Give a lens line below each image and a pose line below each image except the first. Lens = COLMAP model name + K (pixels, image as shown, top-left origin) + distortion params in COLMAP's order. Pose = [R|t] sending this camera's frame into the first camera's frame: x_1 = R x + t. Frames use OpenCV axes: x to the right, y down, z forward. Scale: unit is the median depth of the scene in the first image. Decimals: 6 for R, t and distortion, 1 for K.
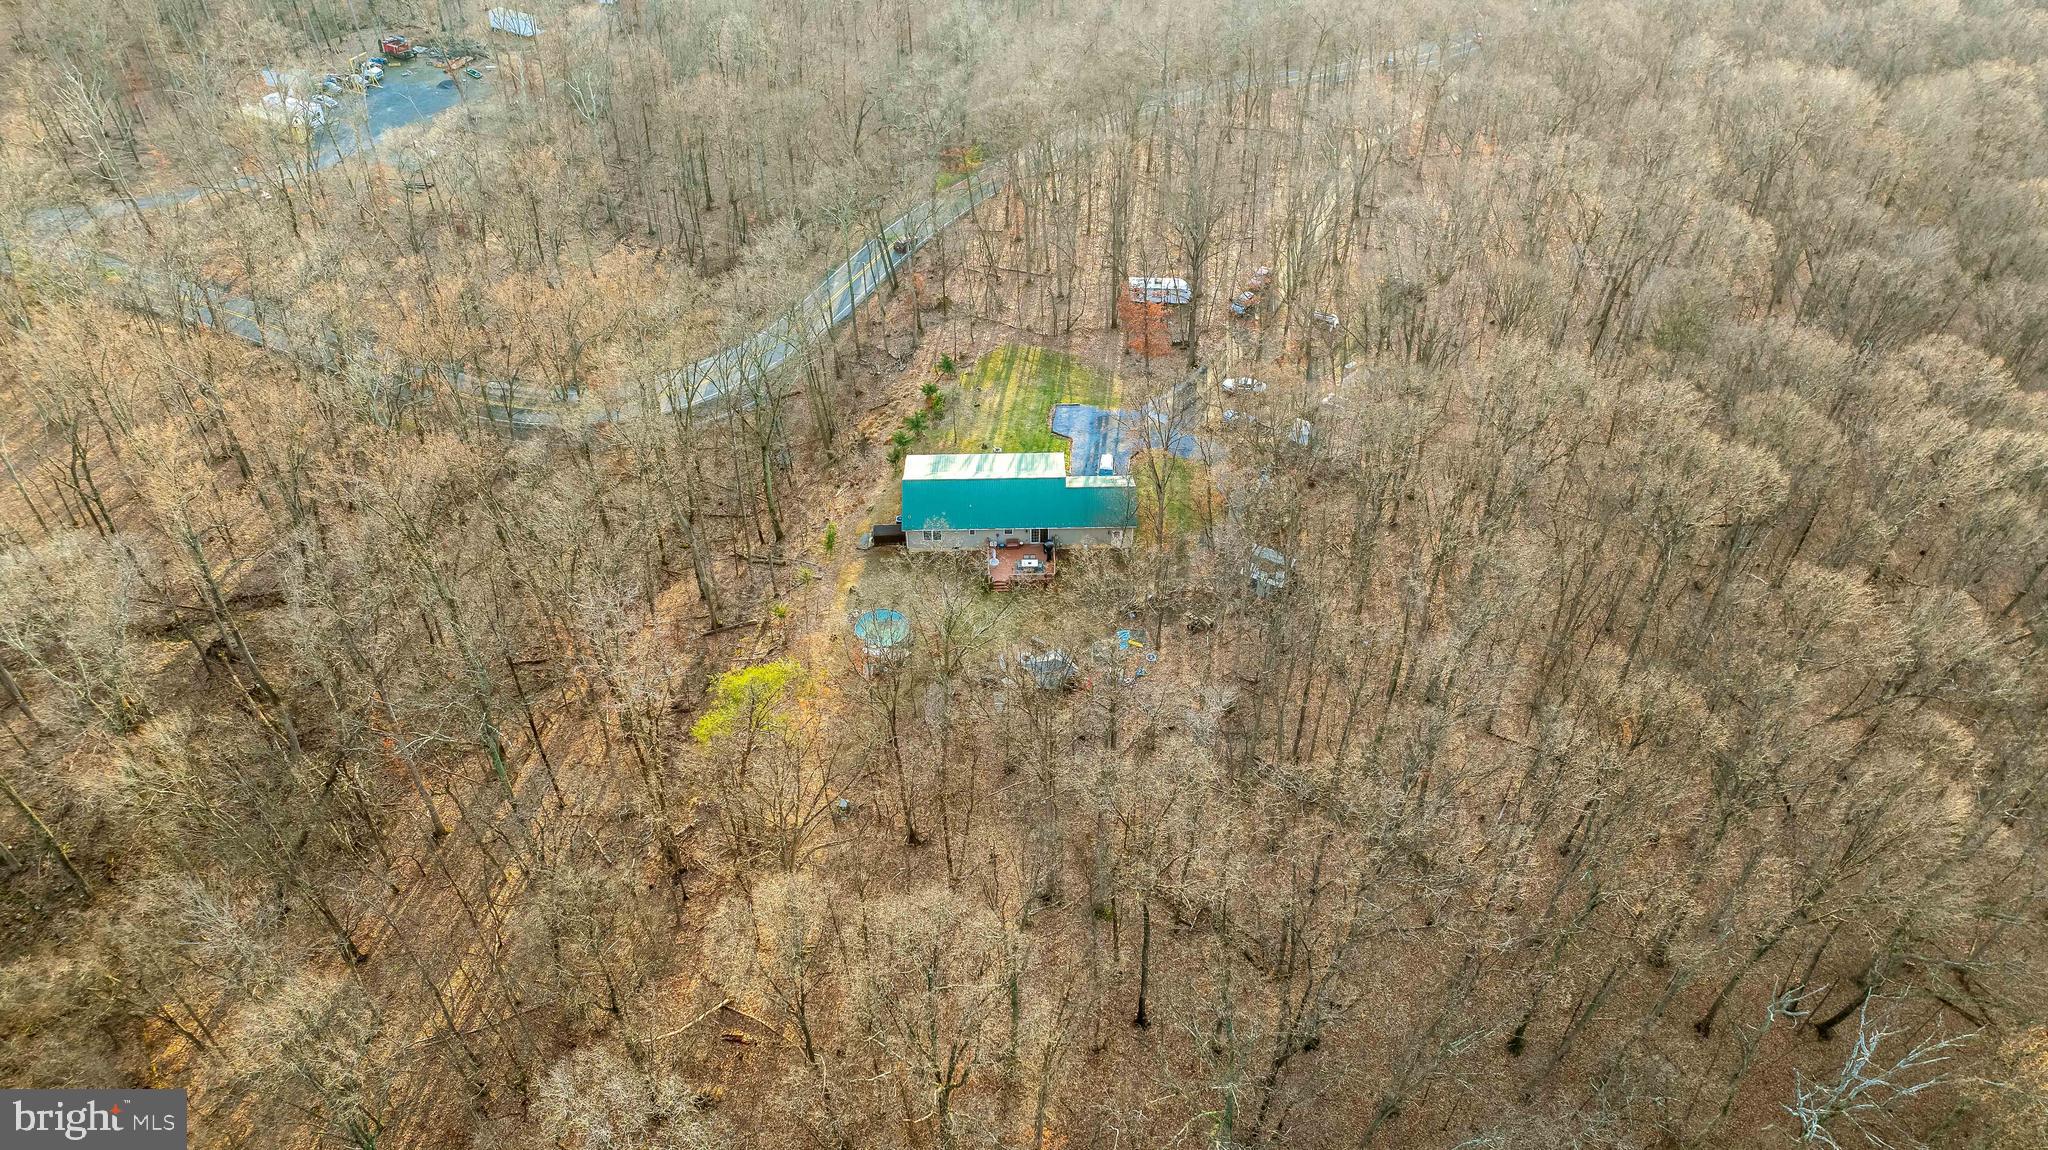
lens RADIAL K [[1427.0, 0, 1035.7], [0, 1427.0, 574.4], [0, 0, 1]] dist [-0.050501, 0.056860]
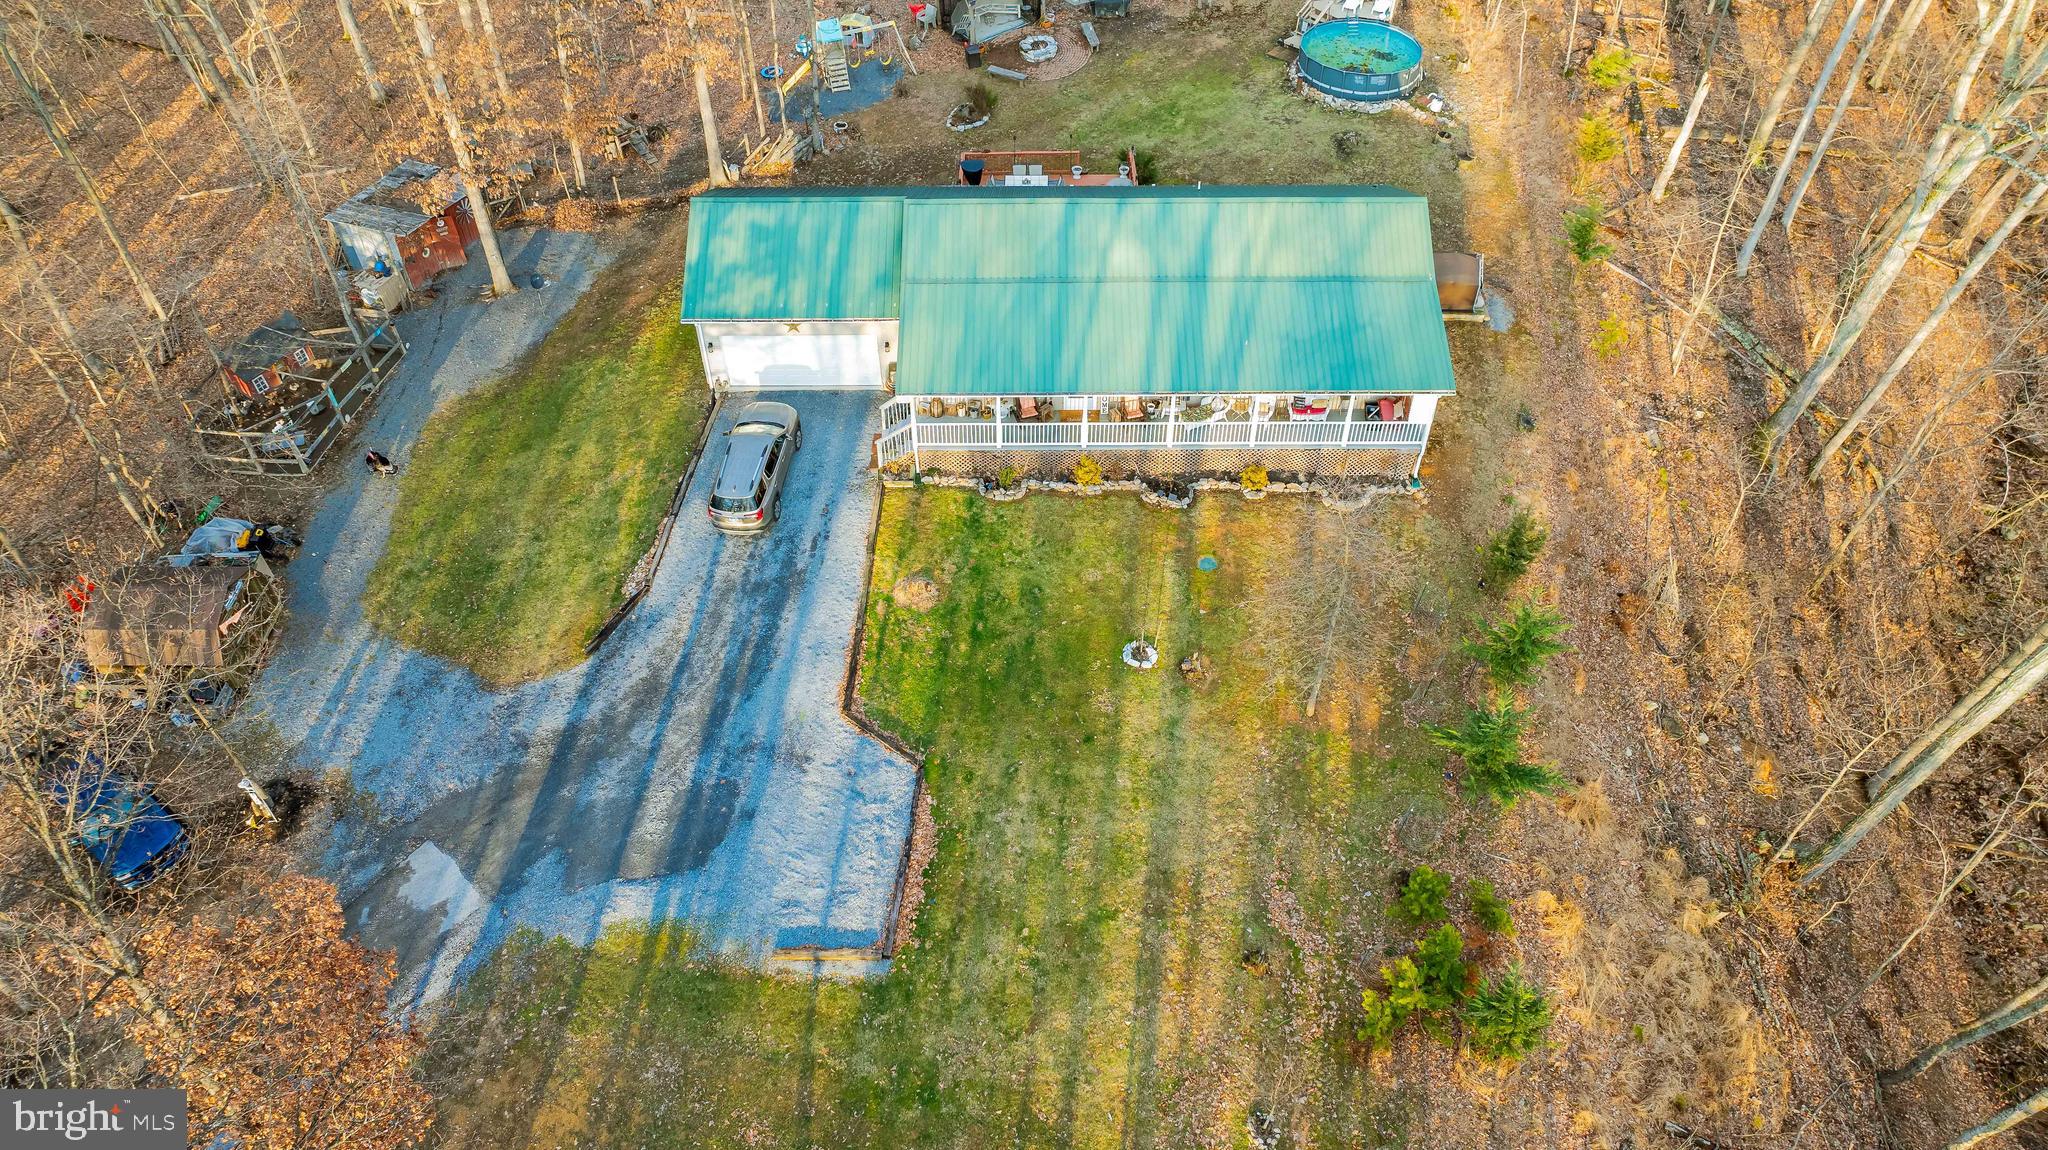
lens RADIAL K [[1445.3, 0, 1045.2], [0, 1445.3, 580.9], [0, 0, 1]] dist [-0.012677, -0.004241]
pose [[-0.999869, 0.001356, 0.016146, -0.014868], [0.016146, 0.000339, 0.999870, -0.385535], [0.001350, 0.999999, -0.000361, 1.085917]]
